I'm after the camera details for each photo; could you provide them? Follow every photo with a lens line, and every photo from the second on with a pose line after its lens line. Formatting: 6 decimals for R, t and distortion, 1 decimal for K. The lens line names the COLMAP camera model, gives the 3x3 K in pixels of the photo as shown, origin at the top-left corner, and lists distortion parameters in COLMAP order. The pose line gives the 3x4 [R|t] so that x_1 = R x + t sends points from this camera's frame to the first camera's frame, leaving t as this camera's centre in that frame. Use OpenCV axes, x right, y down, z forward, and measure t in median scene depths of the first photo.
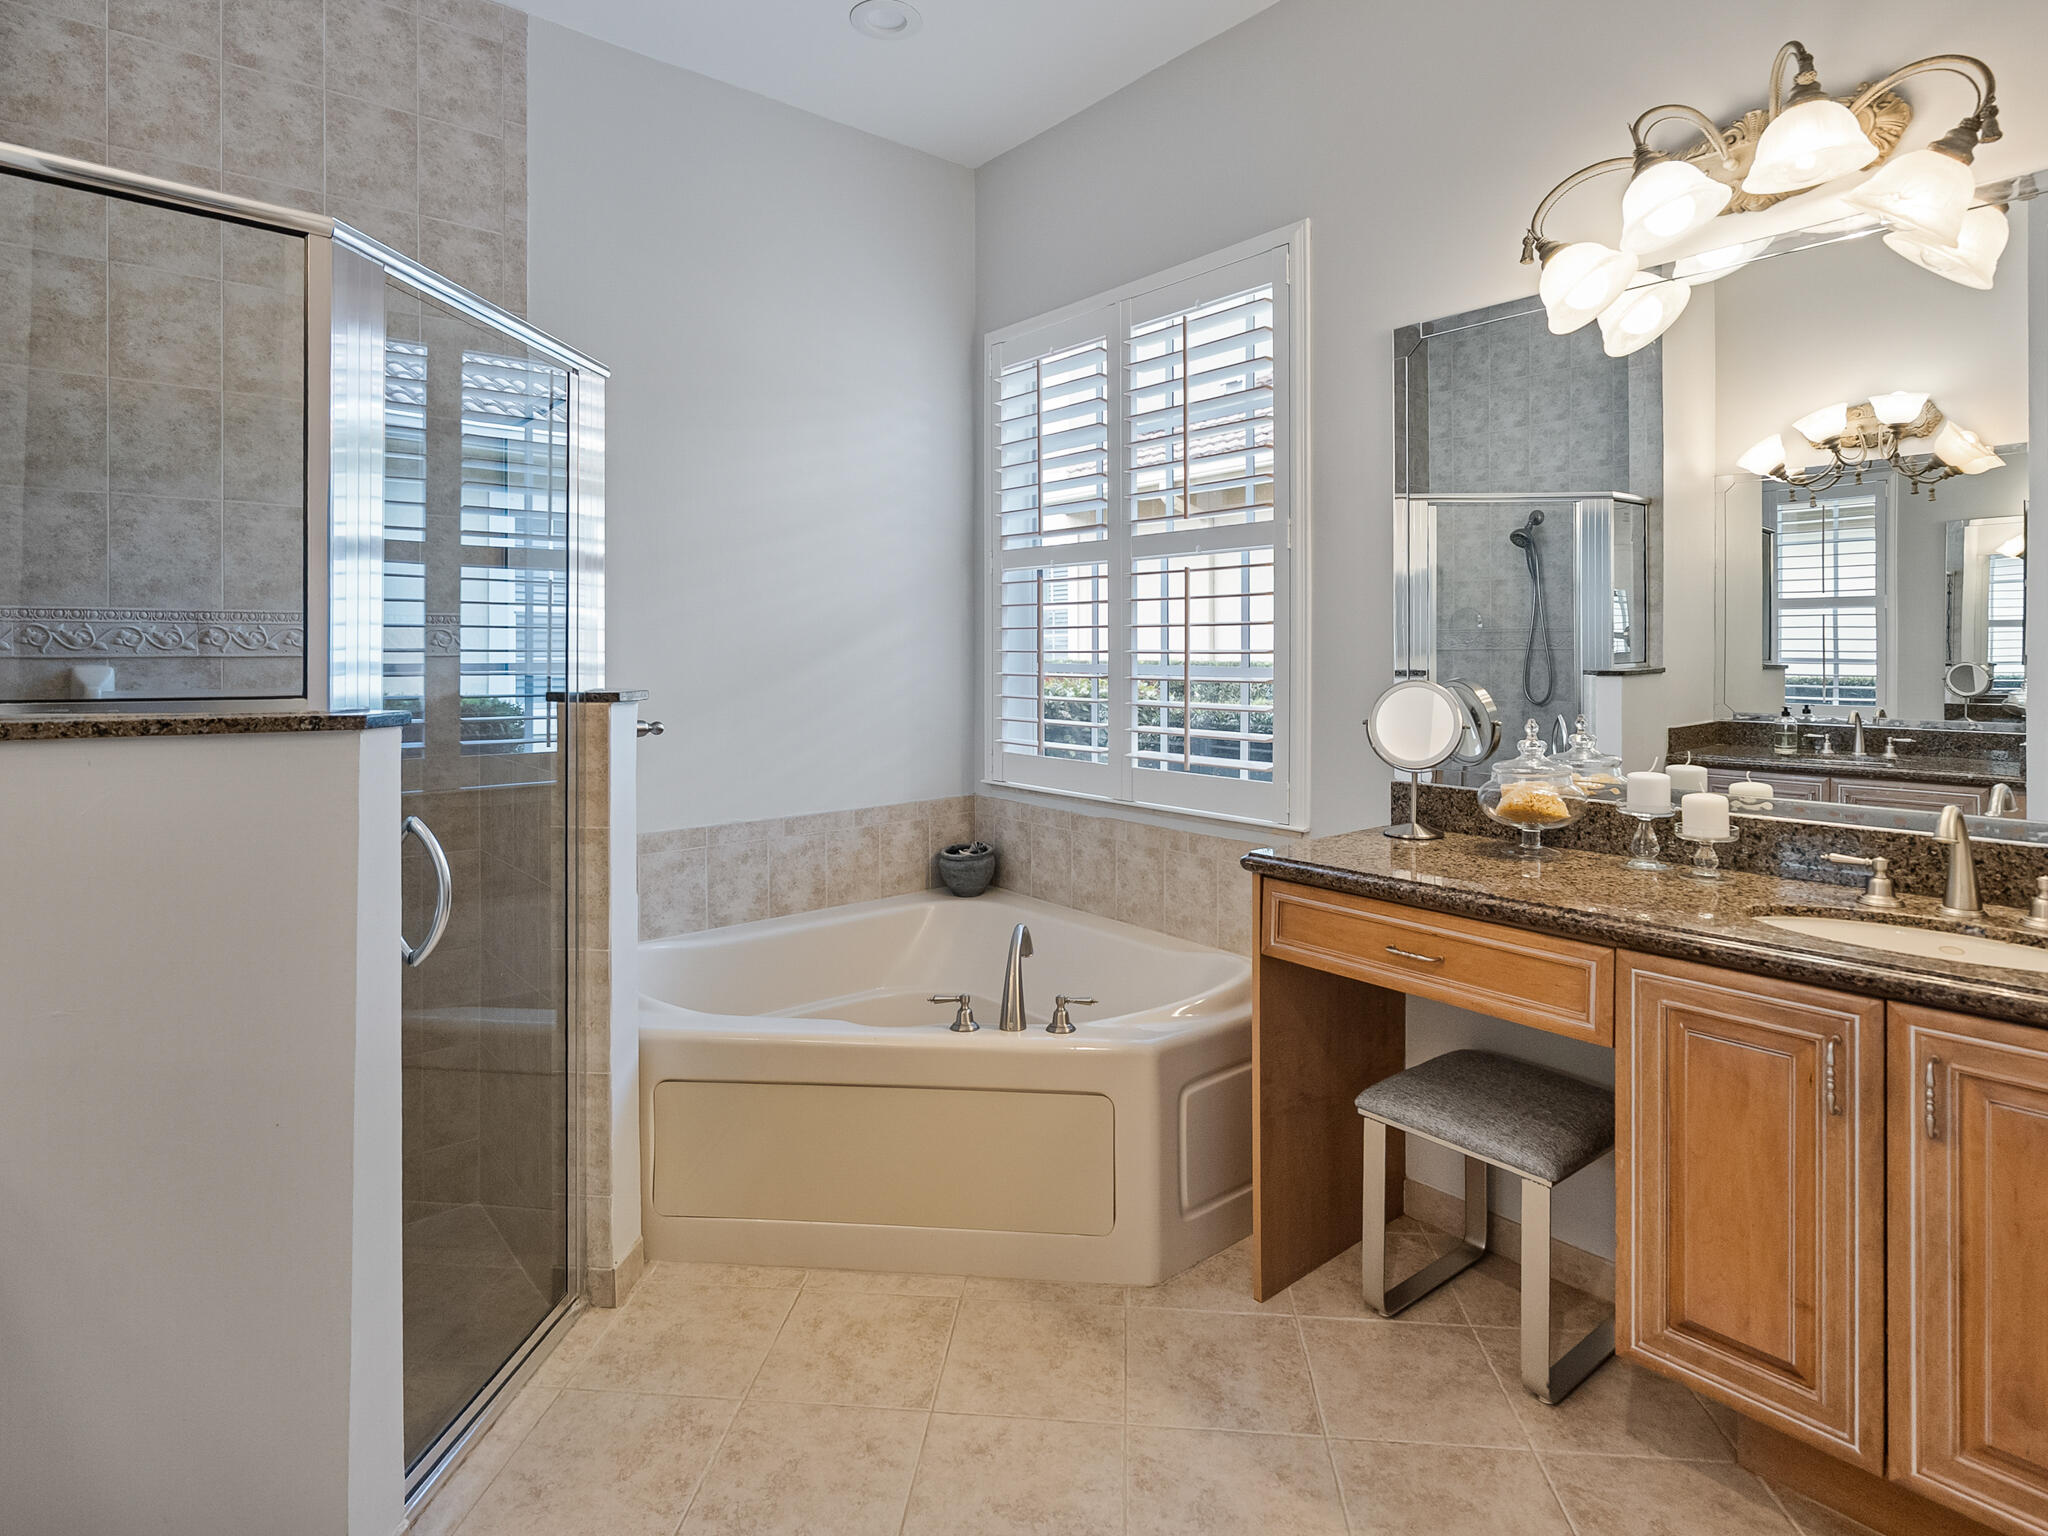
lens RADIAL K [[1091.6, 0, 1015.8], [0, 1091.6, 645.7], [0, 0, 1]] dist [-0.007880, 0.001829]
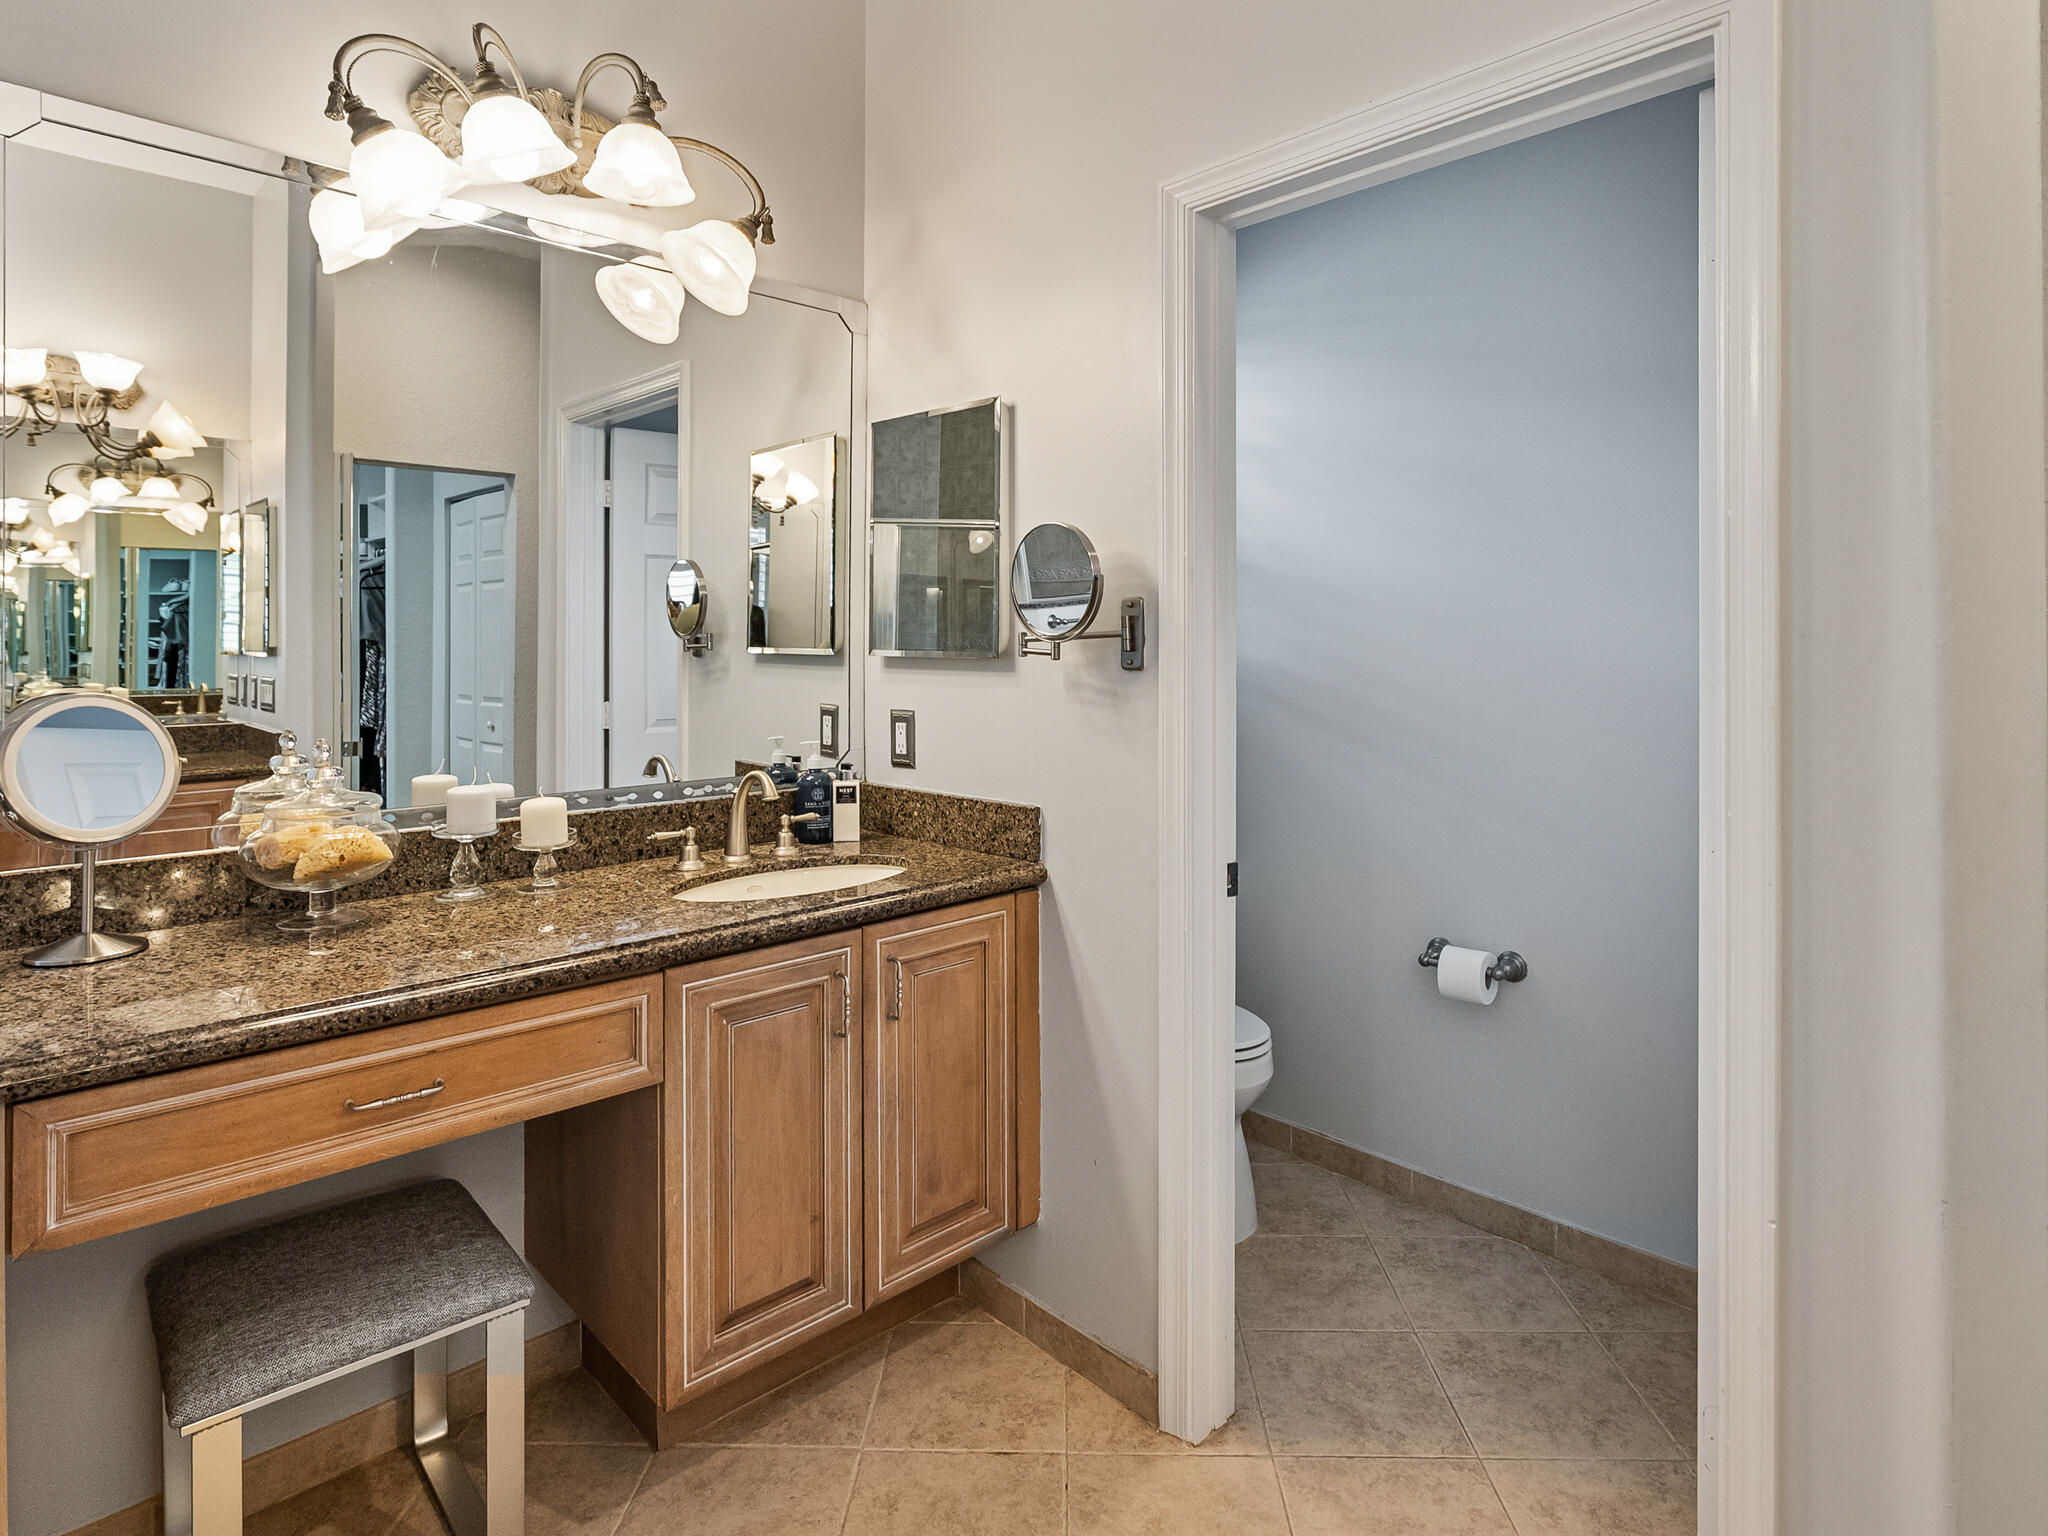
lens RADIAL K [[1134.0, 0, 1027.3], [0, 1134.0, 632.0], [0, 0, 1]] dist [-0.005065, 0.000121]
pose [[-0.071998, 0.004719, 0.997394, -0.422668], [-0.003550, 0.999981, -0.004988, -0.004564], [-0.997398, -0.003900, -0.071979, 0.756036]]
